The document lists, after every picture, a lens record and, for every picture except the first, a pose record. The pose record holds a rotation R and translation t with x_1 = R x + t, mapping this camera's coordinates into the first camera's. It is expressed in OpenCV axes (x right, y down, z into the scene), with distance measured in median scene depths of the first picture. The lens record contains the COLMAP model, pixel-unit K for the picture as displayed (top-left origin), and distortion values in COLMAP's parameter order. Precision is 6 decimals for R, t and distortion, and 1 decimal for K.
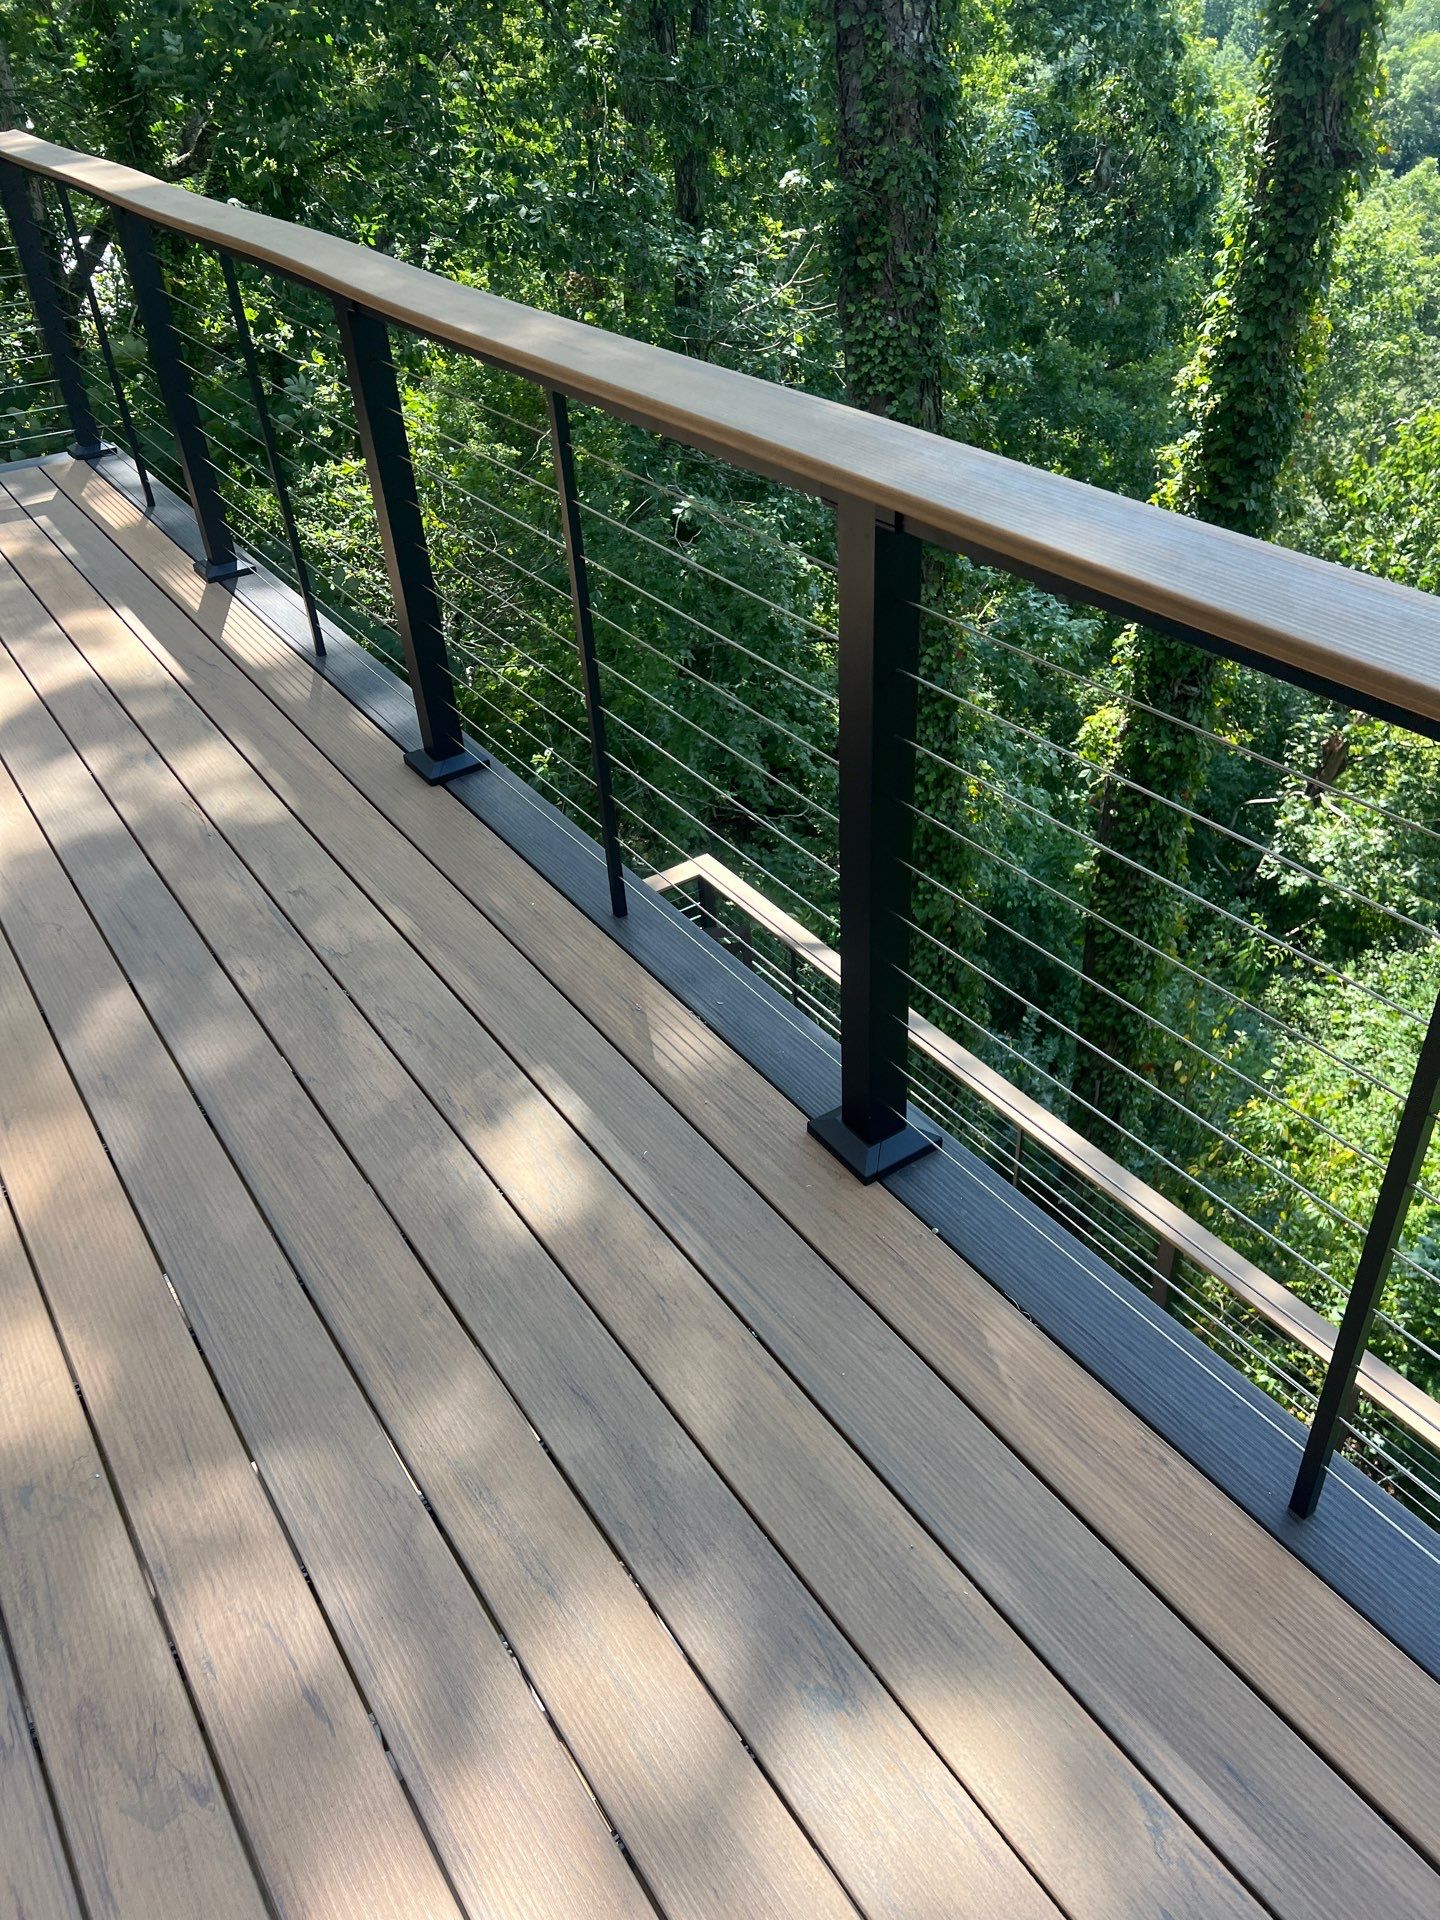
lens RADIAL K [[1466.5, 0, 720.0], [0, 1466.5, 960.0], [0, 0, 1]] dist [0.068725, -0.087071]
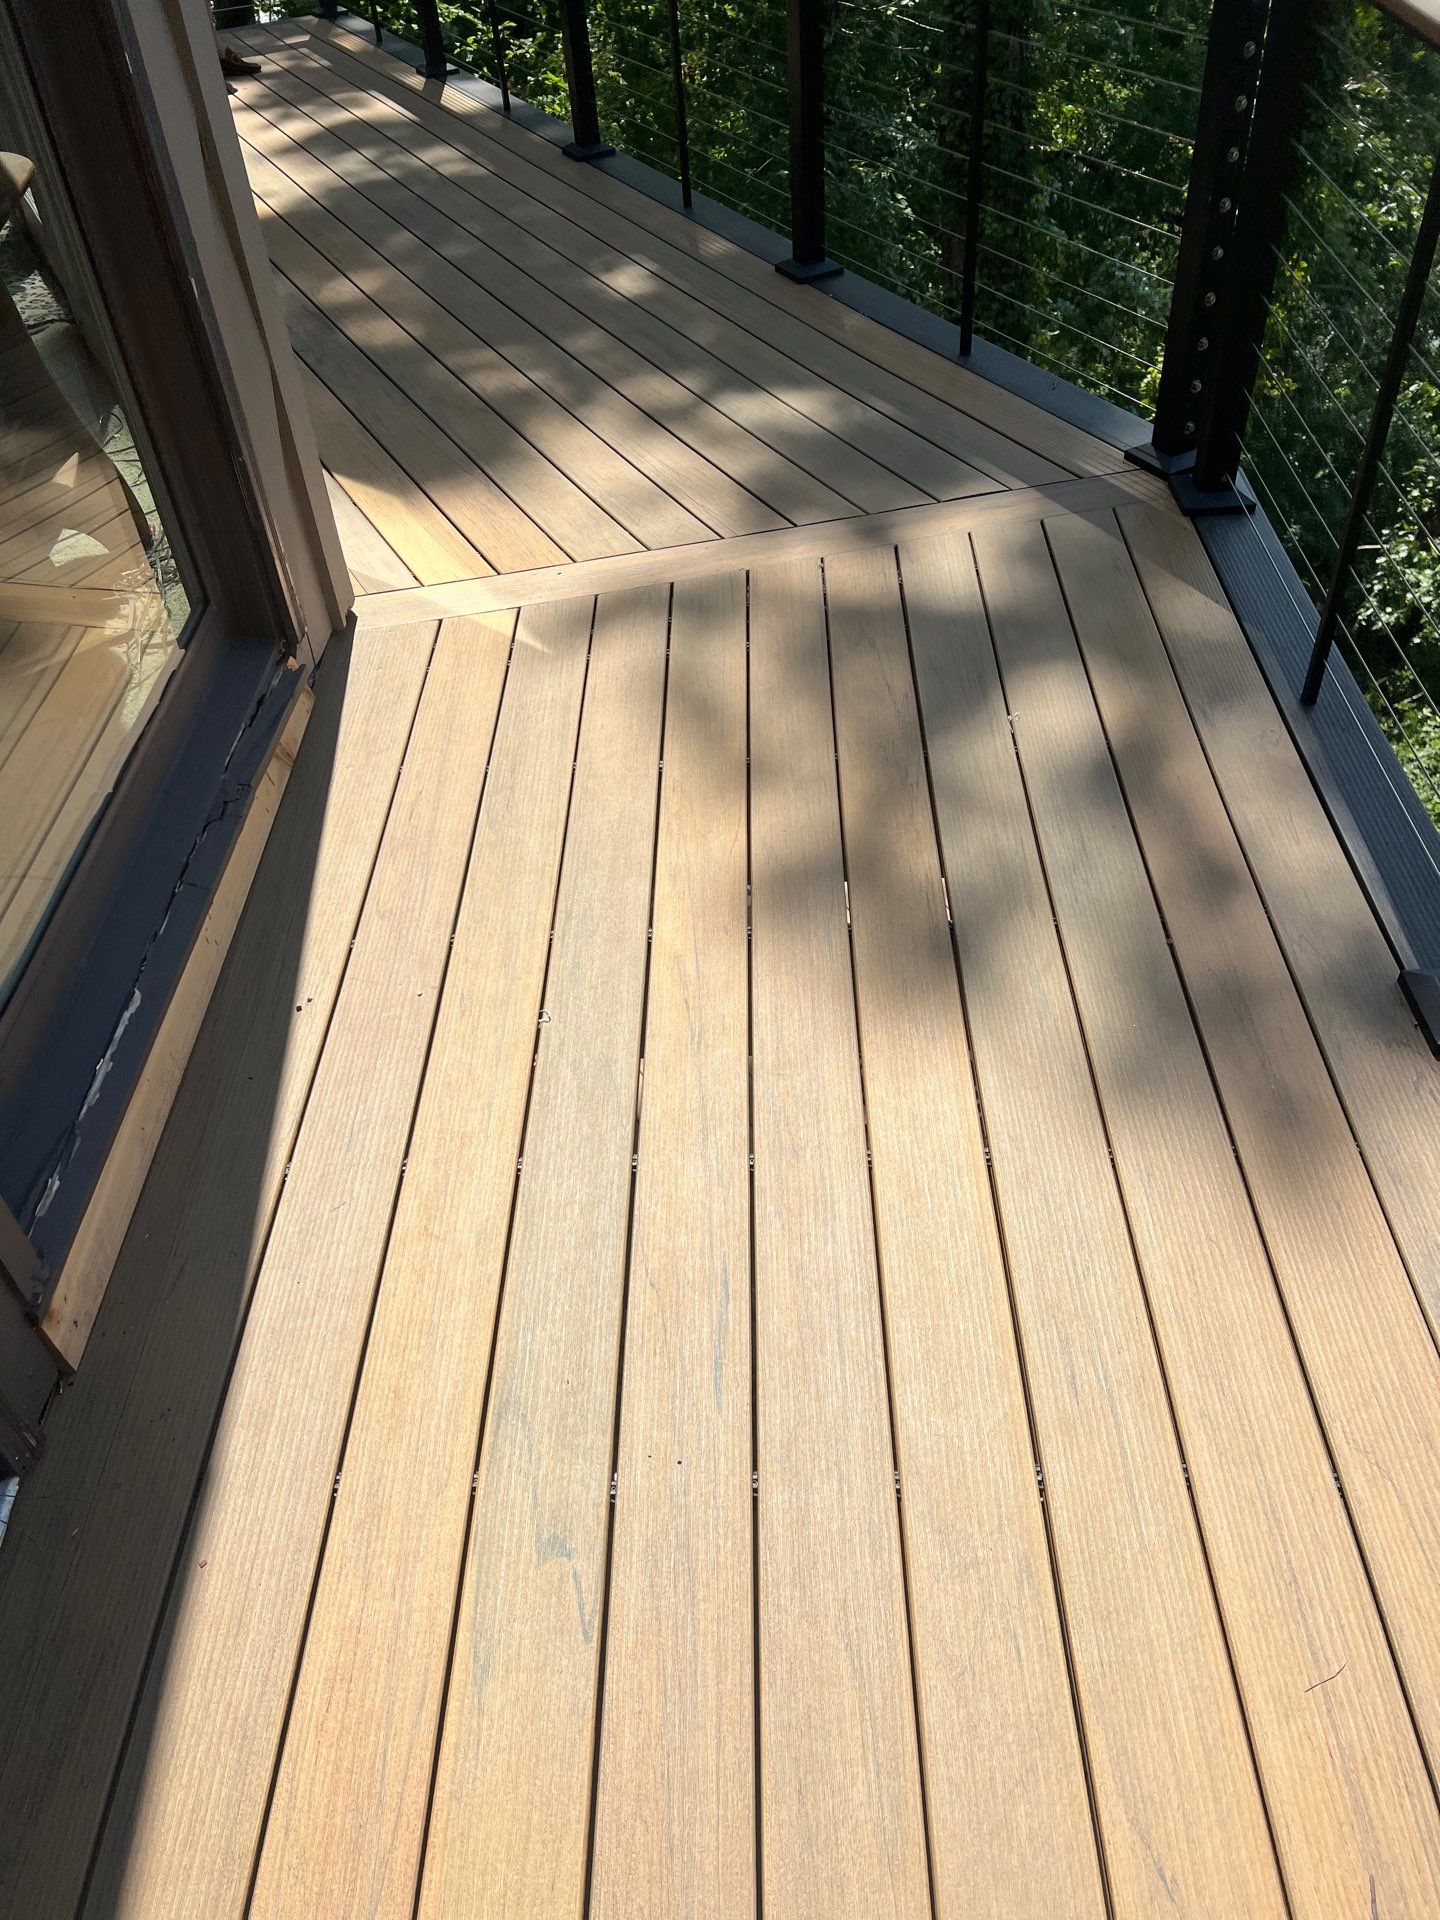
lens RADIAL K [[1466.5, 0, 720.0], [0, 1466.5, 960.0], [0, 0, 1]] dist [0.068725, -0.087071]
pose [[0.995480, 0.062848, -0.071206, 0.128311], [-0.052540, 0.988985, 0.138380, 0.519616], [0.079118, -0.134014, 0.987816, -0.707218]]
